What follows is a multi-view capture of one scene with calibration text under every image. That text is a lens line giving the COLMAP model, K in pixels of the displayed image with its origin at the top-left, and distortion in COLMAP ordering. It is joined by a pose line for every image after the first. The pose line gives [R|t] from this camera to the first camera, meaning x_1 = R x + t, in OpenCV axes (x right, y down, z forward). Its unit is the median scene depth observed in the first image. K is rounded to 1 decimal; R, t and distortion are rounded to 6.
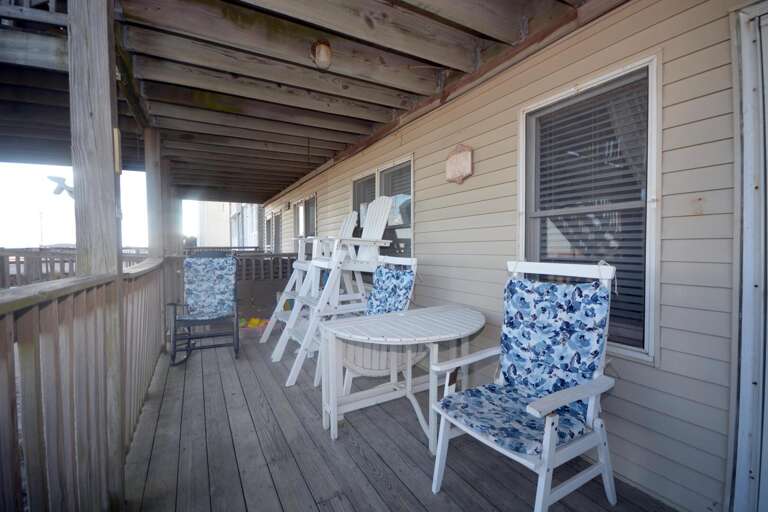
lens RADIAL K [[338.7, 0, 385.7], [0, 338.7, 256.0], [0, 0, 1]] dist [0.002300, -0.001458]
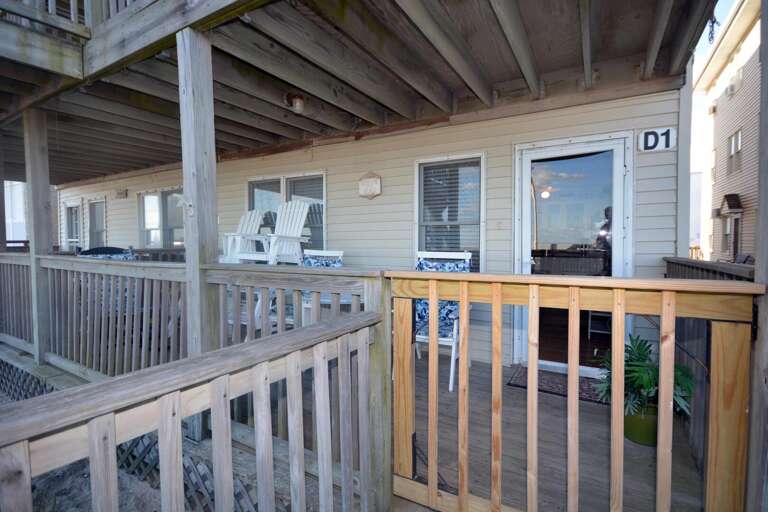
lens RADIAL K [[361.8, 0, 385.2], [0, 361.8, 253.2], [0, 0, 1]] dist [-0.006491, 0.000098]
pose [[0.872435, -0.006321, 0.488690, -0.506087], [0.006000, 0.999980, 0.002222, 0.014422], [-0.488694, 0.000993, 0.872455, -0.396363]]
